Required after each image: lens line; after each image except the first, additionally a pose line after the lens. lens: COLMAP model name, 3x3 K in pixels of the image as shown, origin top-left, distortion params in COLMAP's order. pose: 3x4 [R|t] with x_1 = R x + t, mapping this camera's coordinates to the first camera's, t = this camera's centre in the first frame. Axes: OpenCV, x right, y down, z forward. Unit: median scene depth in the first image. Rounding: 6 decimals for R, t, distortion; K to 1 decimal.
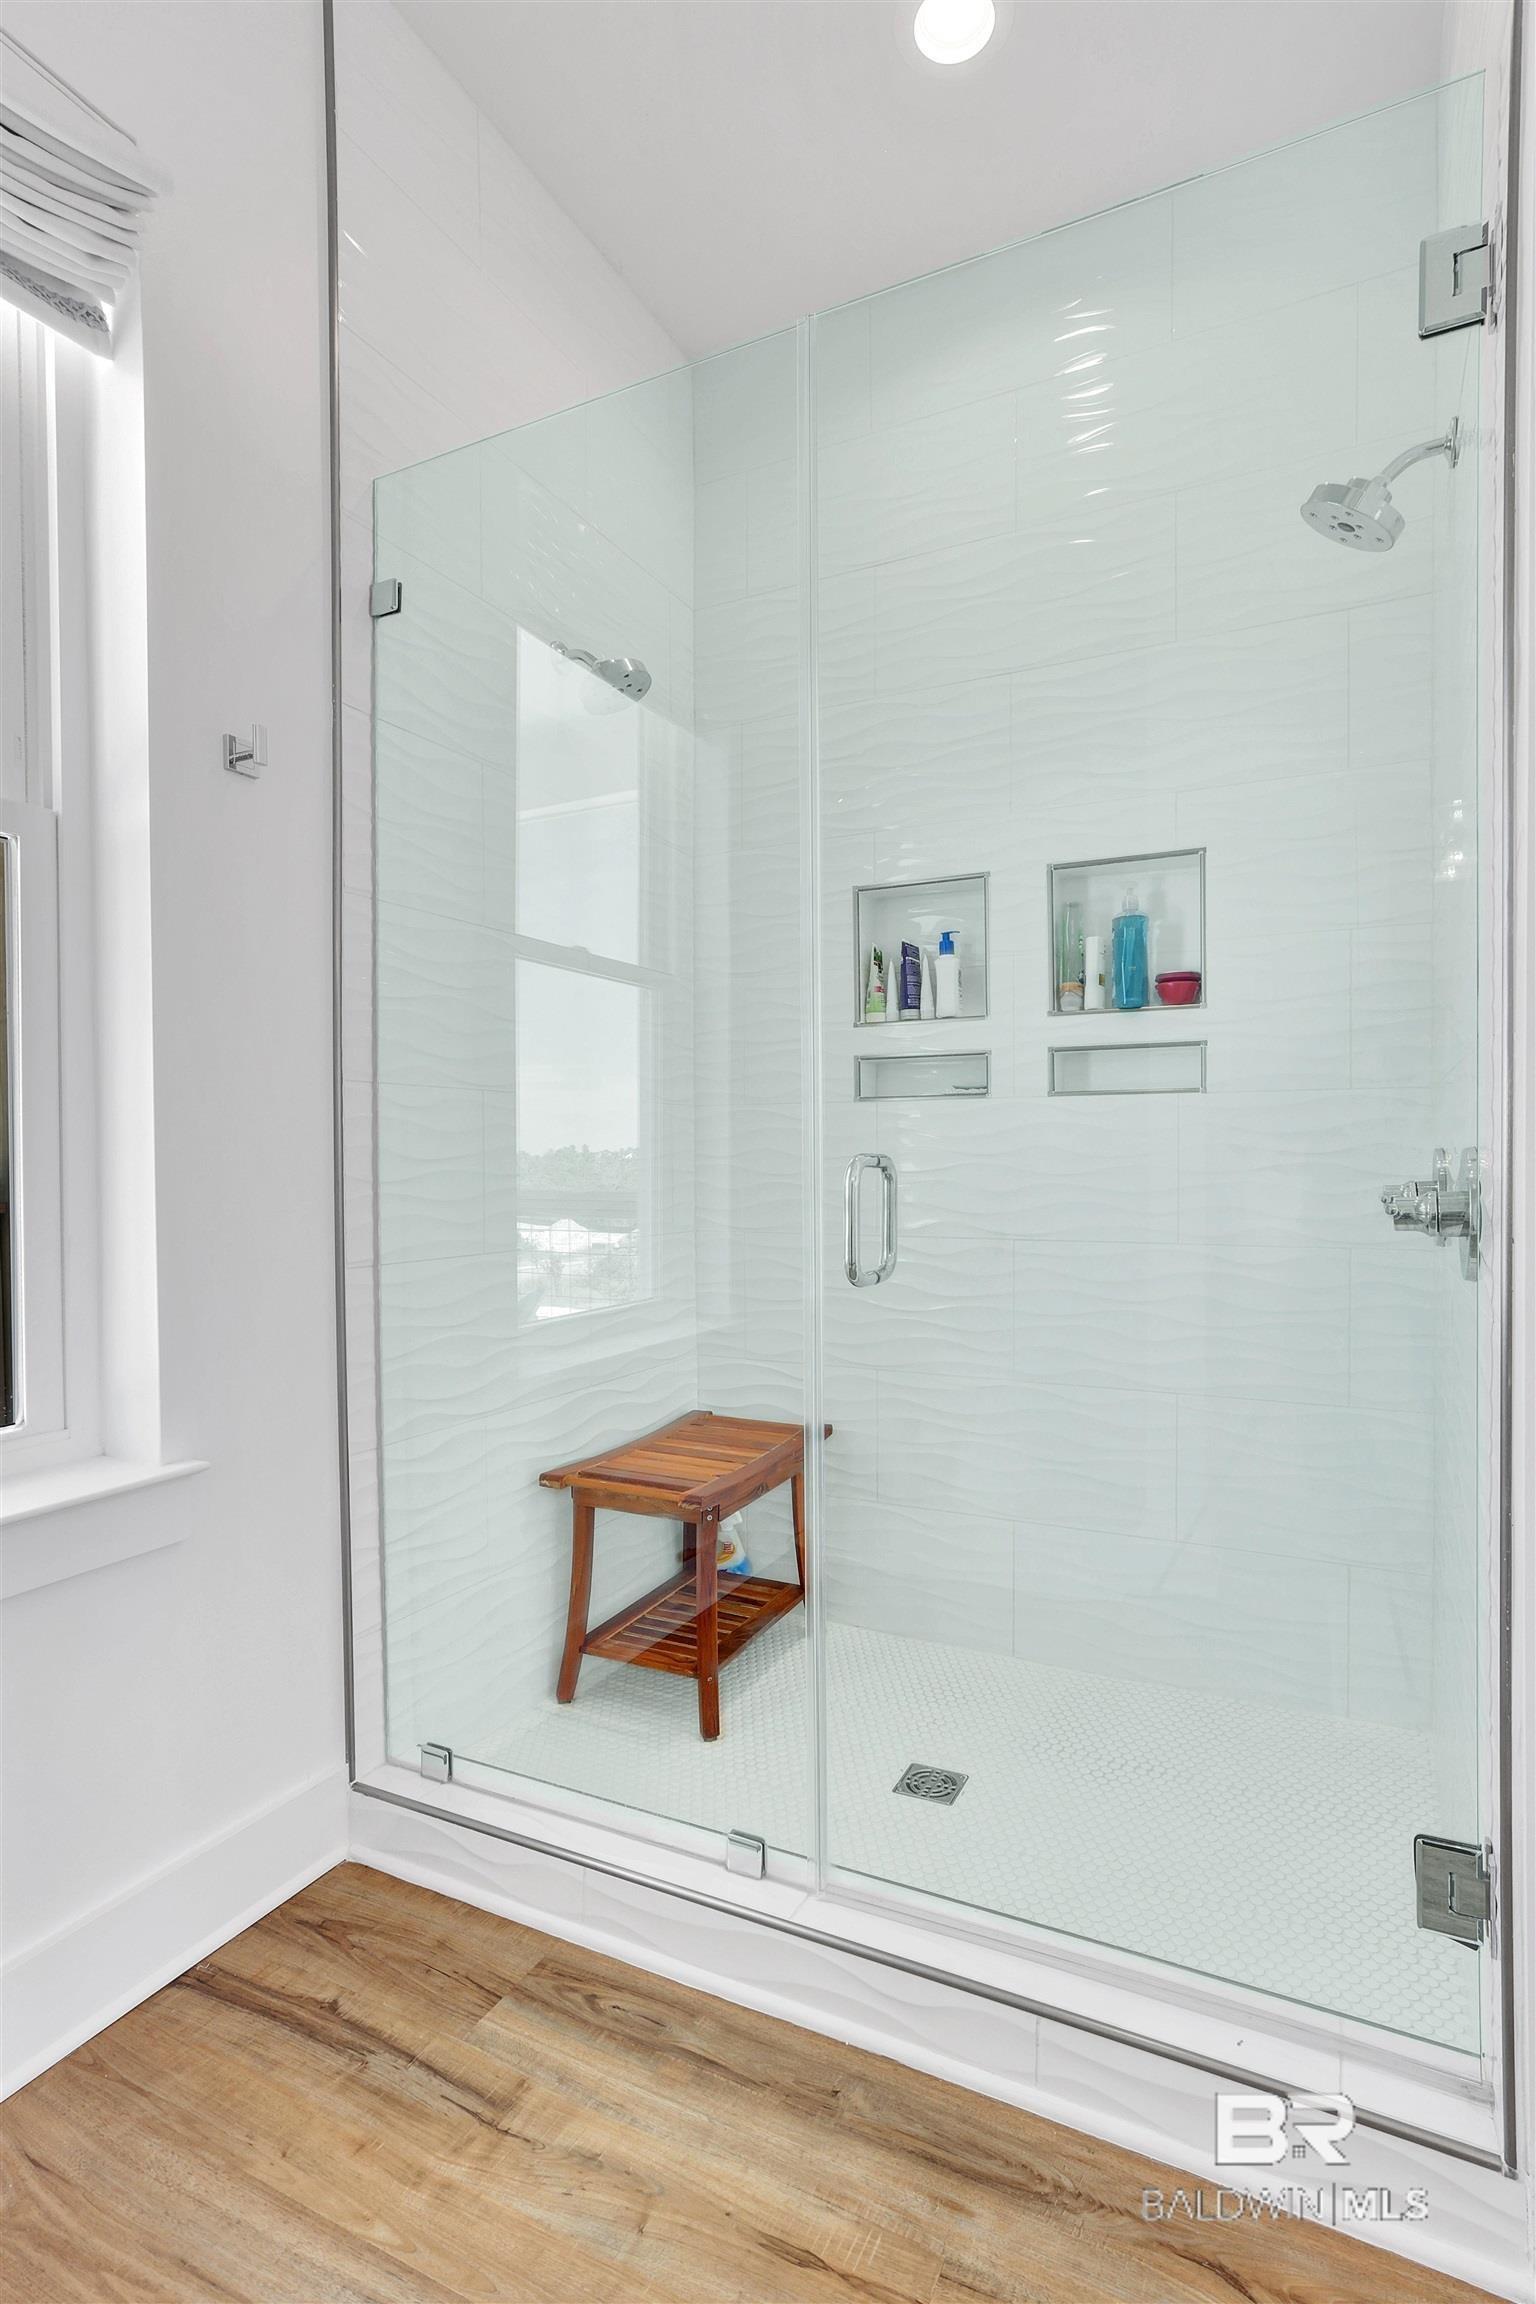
lens RADIAL K [[940.5, 0, 768.7], [0, 940.5, 1174.5], [0, 0, 1]] dist [0.012390, 0.000682]
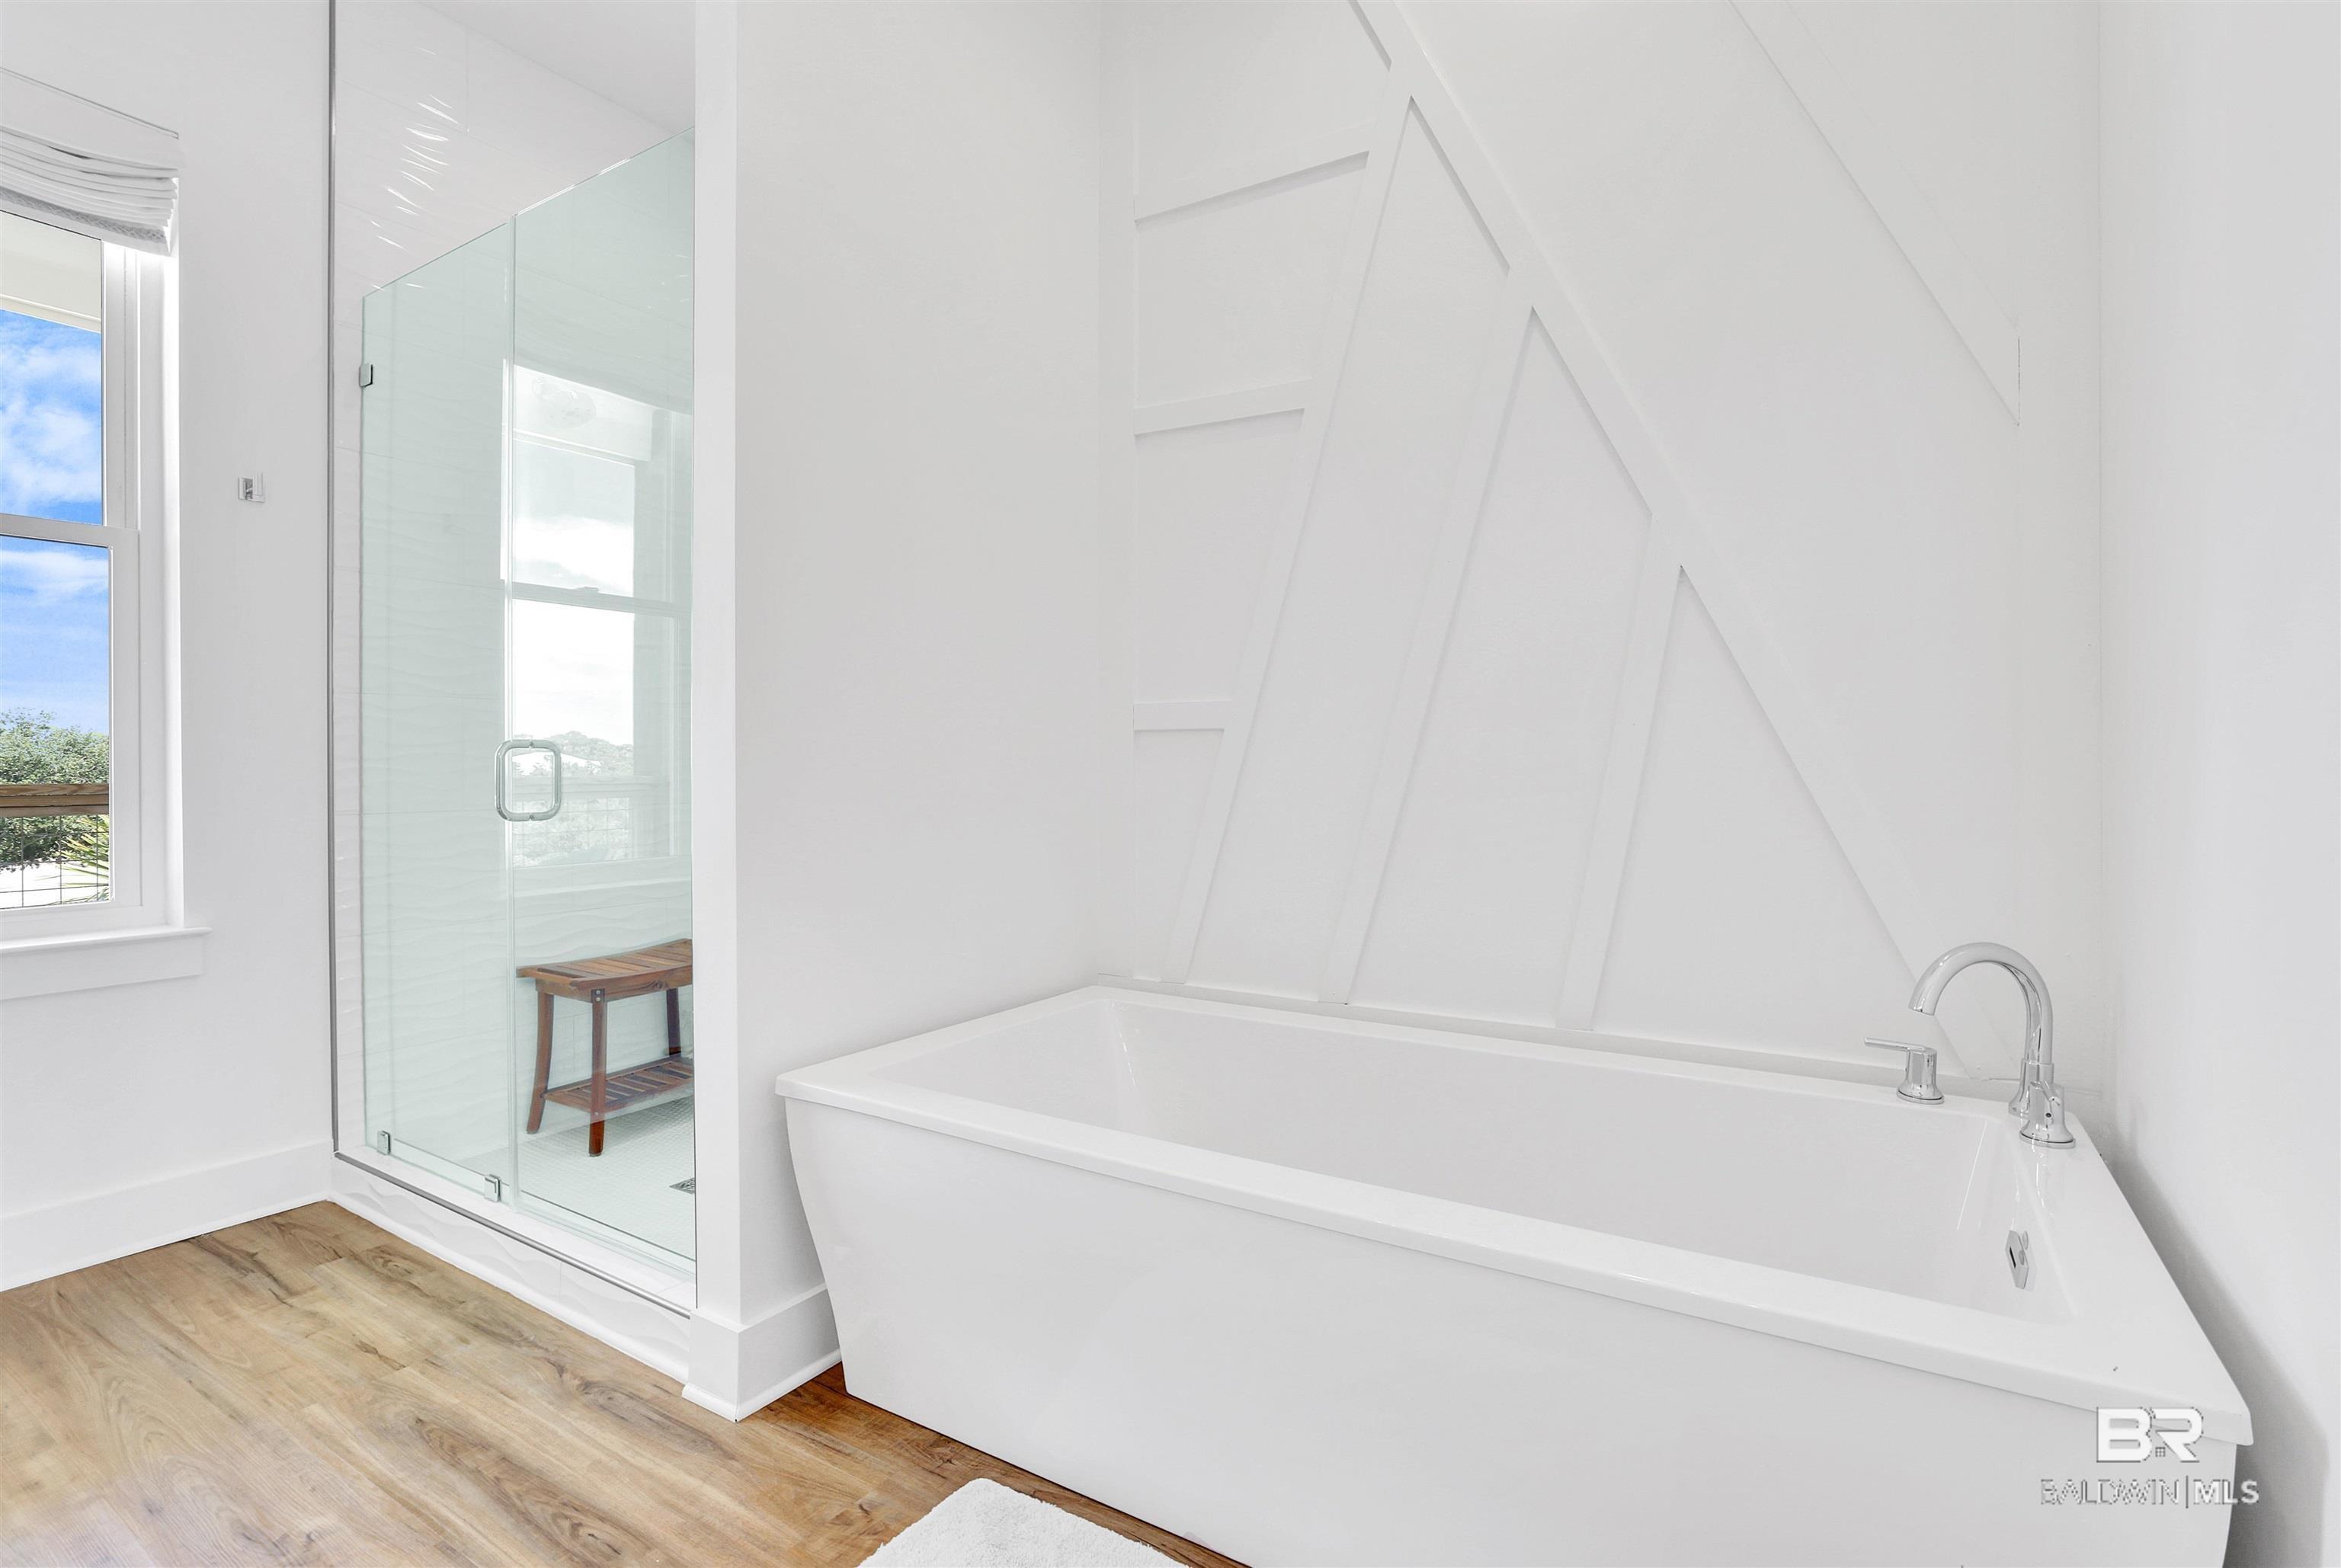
lens RADIAL K [[1062.6, 0, 1173.7], [0, 1062.6, 761.9], [0, 0, 1]] dist [0.020211, 0.000991]
pose [[0.983793, 0.003932, -0.179263, 1.401464], [-0.004589, 0.999984, -0.003254, 0.014634], [0.179248, 0.004024, 0.983796, -0.550696]]
